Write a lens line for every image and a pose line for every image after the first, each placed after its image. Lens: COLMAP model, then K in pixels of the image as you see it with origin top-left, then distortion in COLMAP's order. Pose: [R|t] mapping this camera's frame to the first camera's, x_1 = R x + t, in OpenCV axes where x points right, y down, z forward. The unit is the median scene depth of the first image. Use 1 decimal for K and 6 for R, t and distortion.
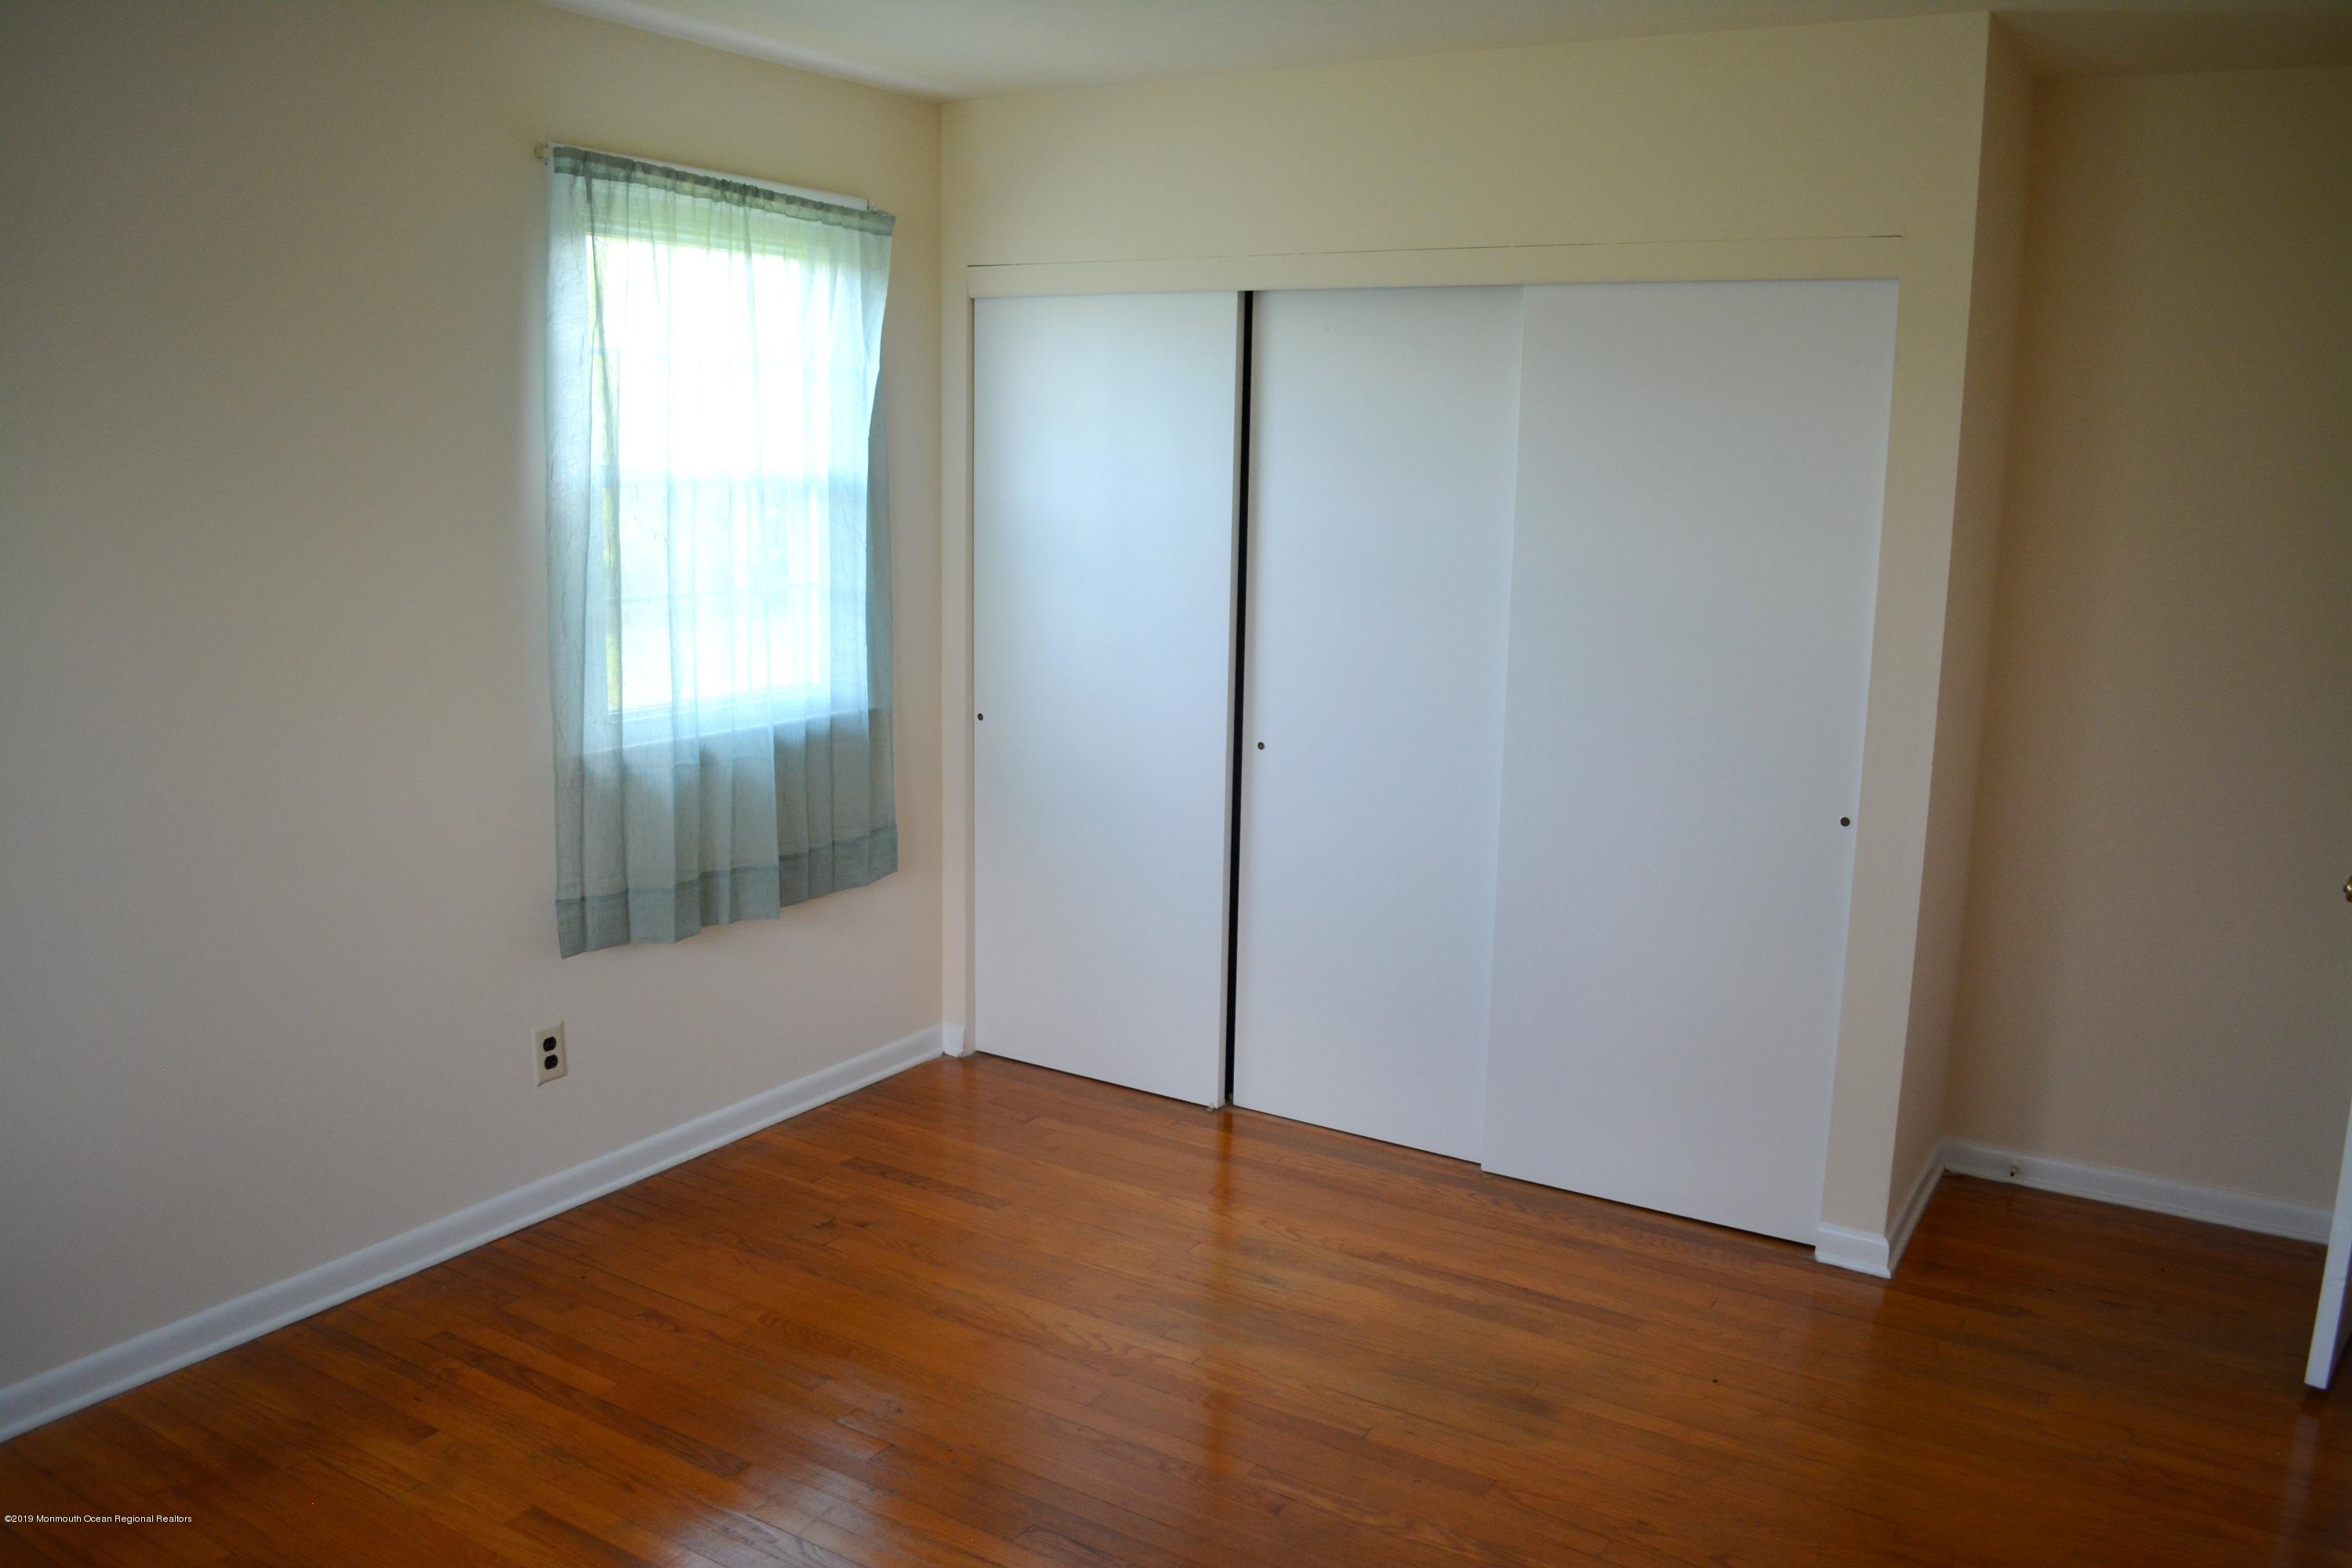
lens RADIAL K [[1838.3, 0, 1176.0], [0, 1838.3, 784.0], [0, 0, 1]] dist [-0.078240, 0.005648]
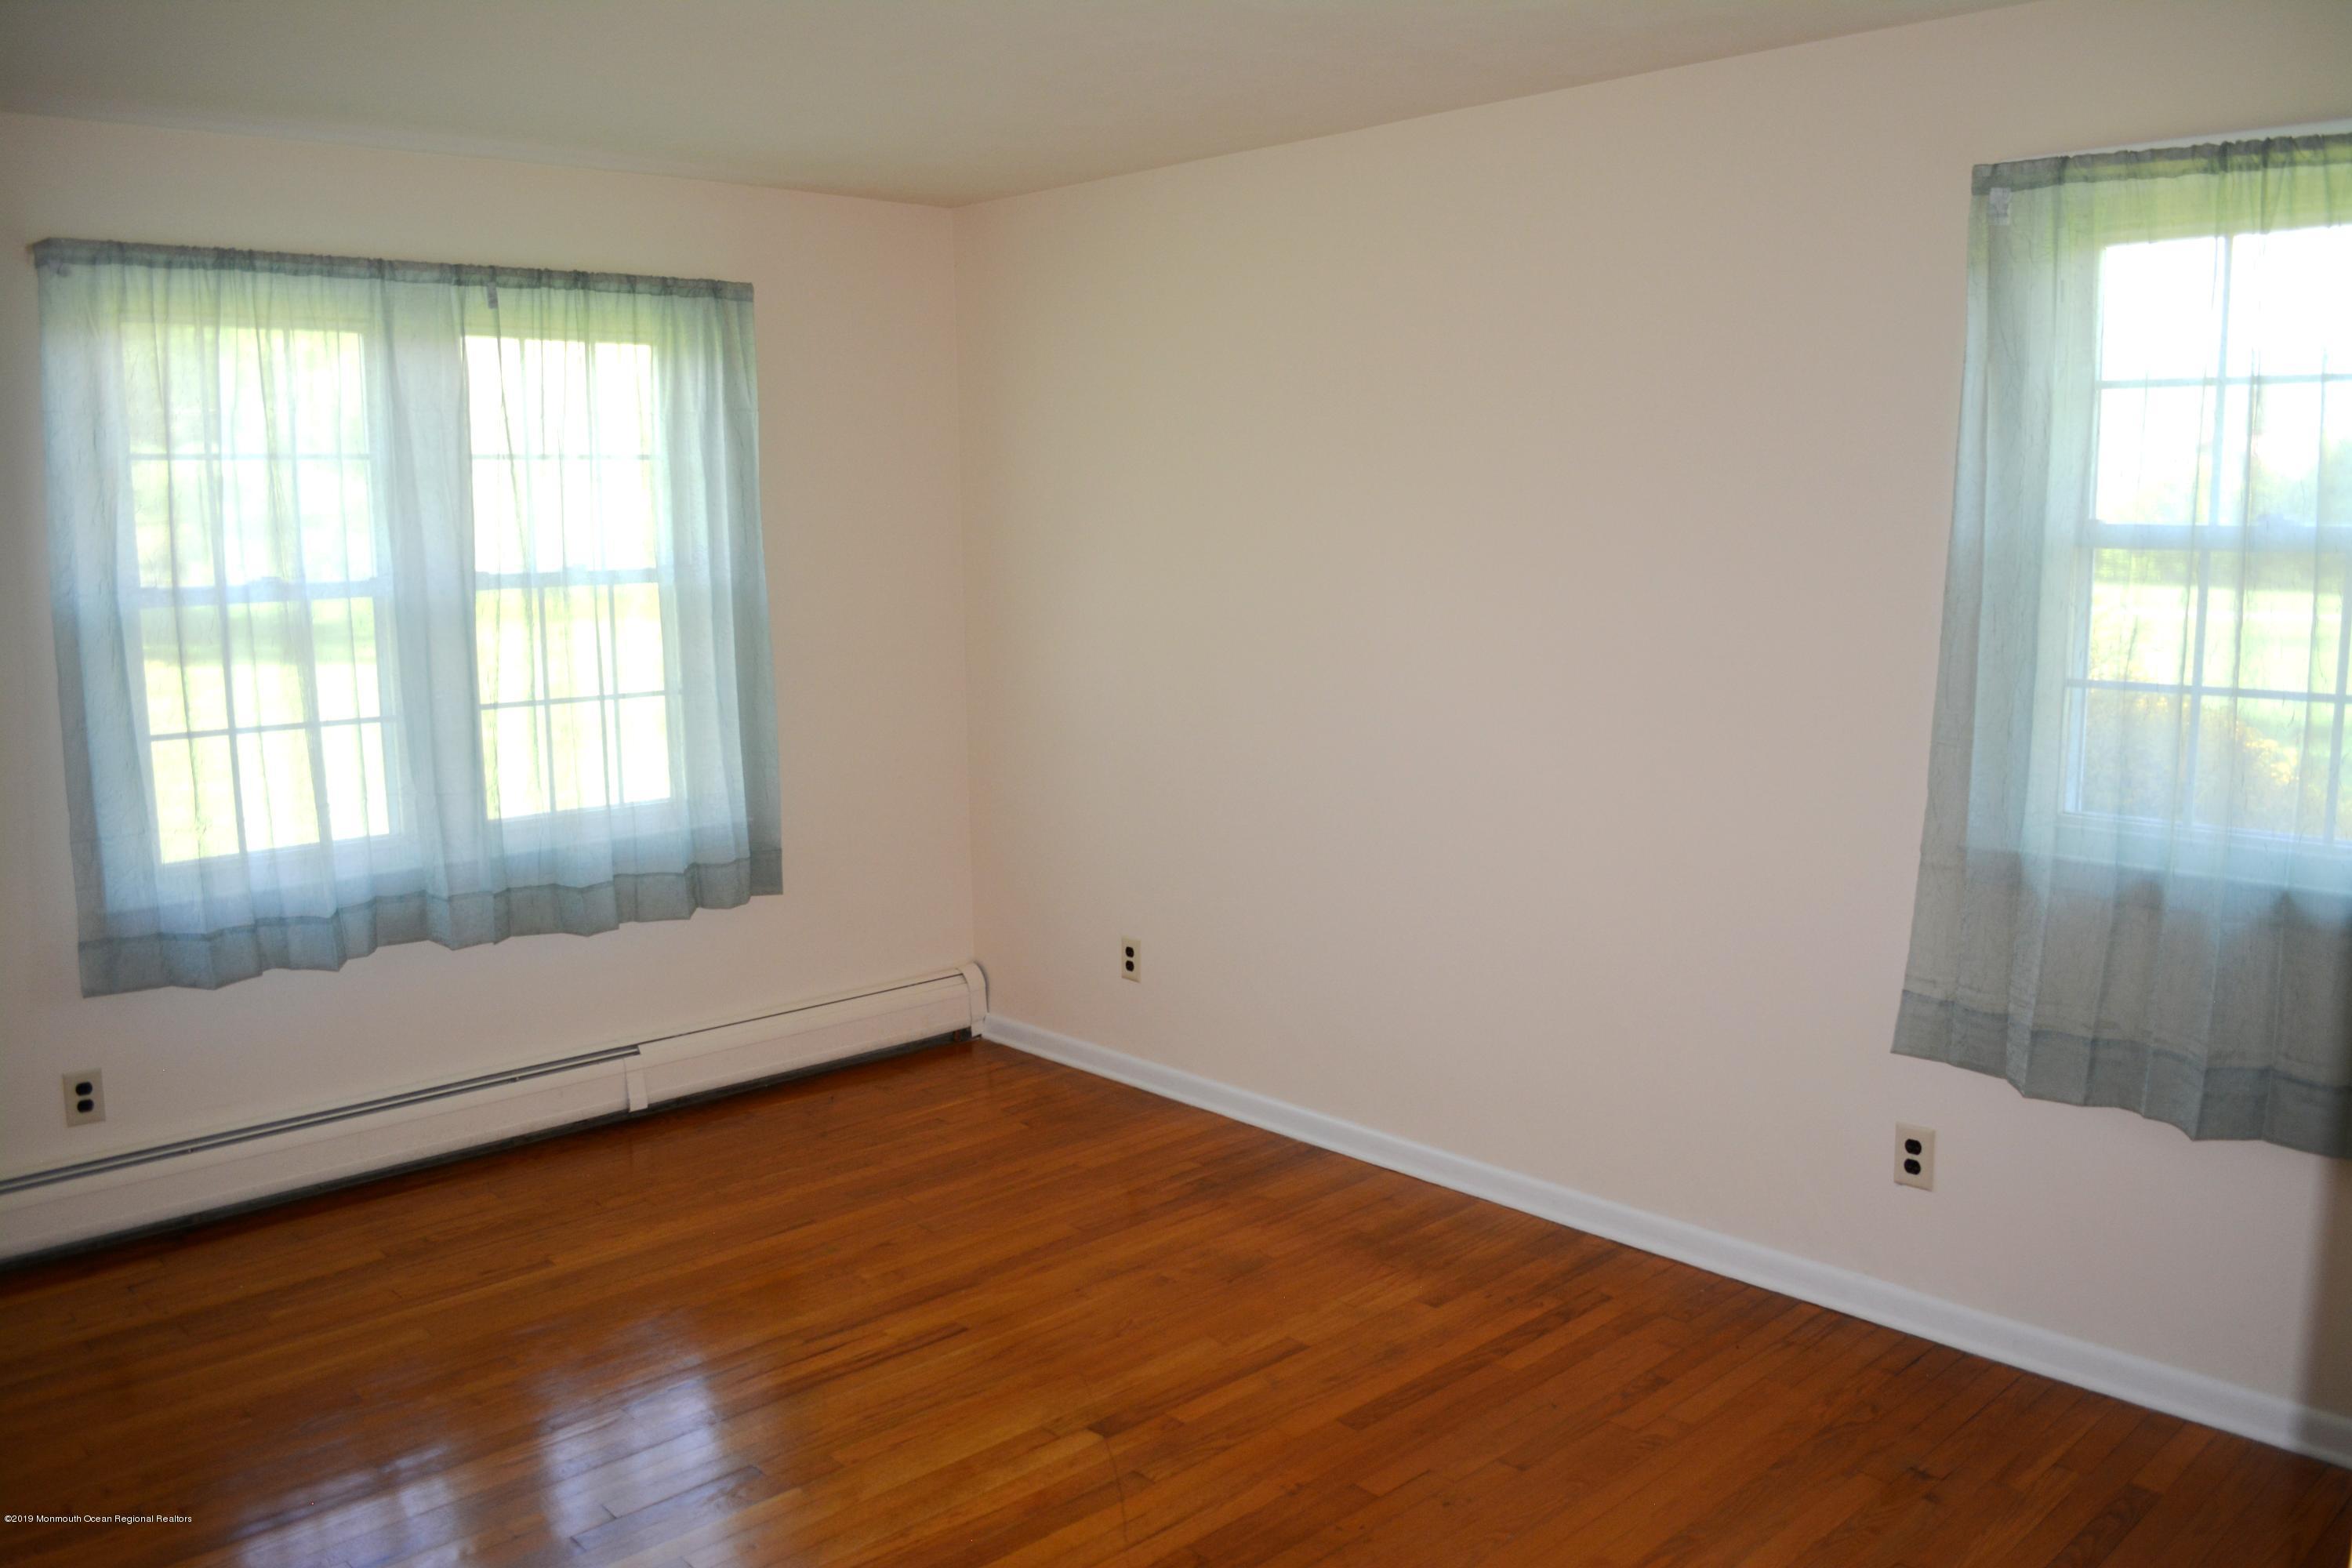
lens RADIAL K [[1838.3, 0, 1176.0], [0, 1838.3, 784.0], [0, 0, 1]] dist [-0.078240, 0.005648]
pose [[-0.254005, 0.122617, -0.959399, 0.661550], [-0.167700, 0.971324, 0.168540, -0.138656], [0.952553, 0.203701, -0.226159, 0.890681]]
